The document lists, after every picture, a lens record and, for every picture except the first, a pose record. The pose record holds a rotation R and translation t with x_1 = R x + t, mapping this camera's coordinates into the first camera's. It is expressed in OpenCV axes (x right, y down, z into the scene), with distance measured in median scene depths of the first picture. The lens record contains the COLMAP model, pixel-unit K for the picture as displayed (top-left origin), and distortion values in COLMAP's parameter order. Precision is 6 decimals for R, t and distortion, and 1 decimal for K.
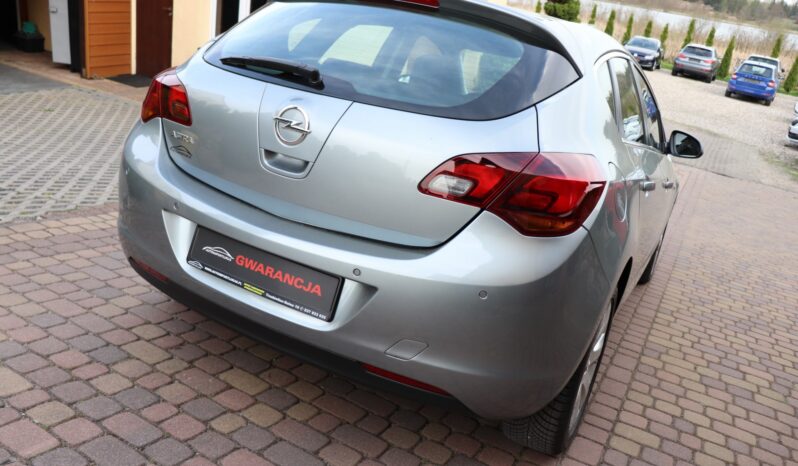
lens RADIAL K [[658.7, 0, 386.5], [0, 658.7, 235.5], [0, 0, 1]] dist [-0.163533, 0.141362]
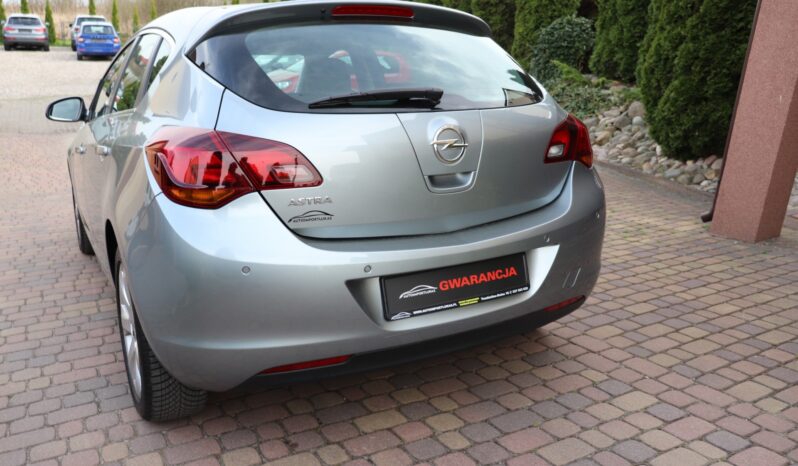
lens RADIAL K [[658.7, 0, 395.1], [0, 658.7, 235.5], [0, 0, 1]] dist [-0.163533, 0.141362]
pose [[0.520620, -0.380707, 0.764210, -0.827996], [0.336914, 0.914051, 0.225830, -0.237187], [-0.784502, 0.139902, 0.604139, 0.344425]]
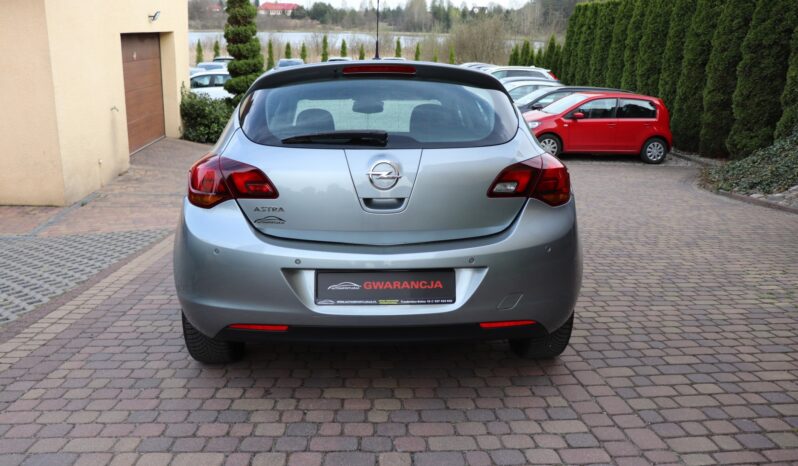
lens RADIAL K [[658.7, 0, 388.1], [0, 658.7, 241.8], [0, 0, 1]] dist [-0.163533, 0.141362]
pose [[0.842182, -0.271451, 0.465879, -0.627983], [0.289551, 0.956561, 0.033924, -0.063077], [-0.454851, 0.106326, 0.884198, -0.148910]]
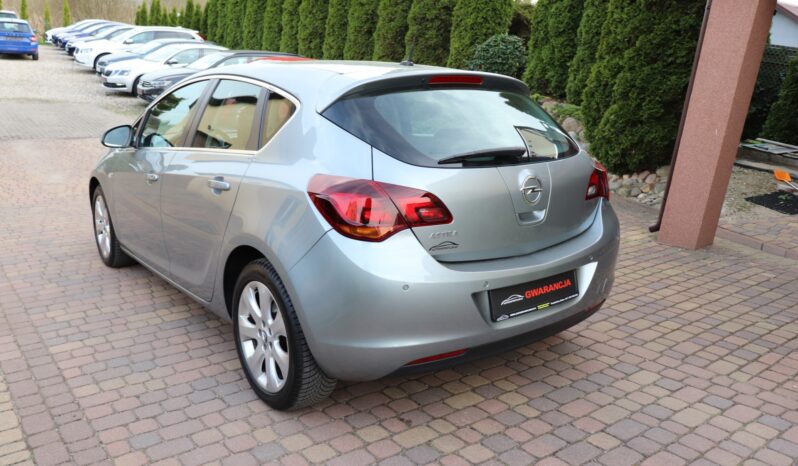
lens RADIAL K [[658.7, 0, 391.5], [0, 658.7, 238.6], [0, 0, 1]] dist [-0.163533, 0.141362]
pose [[0.410039, -0.388013, 0.825417, -1.164465], [0.310903, 0.910256, 0.273448, -0.435835], [-0.857442, 0.144501, 0.493875, 0.443007]]
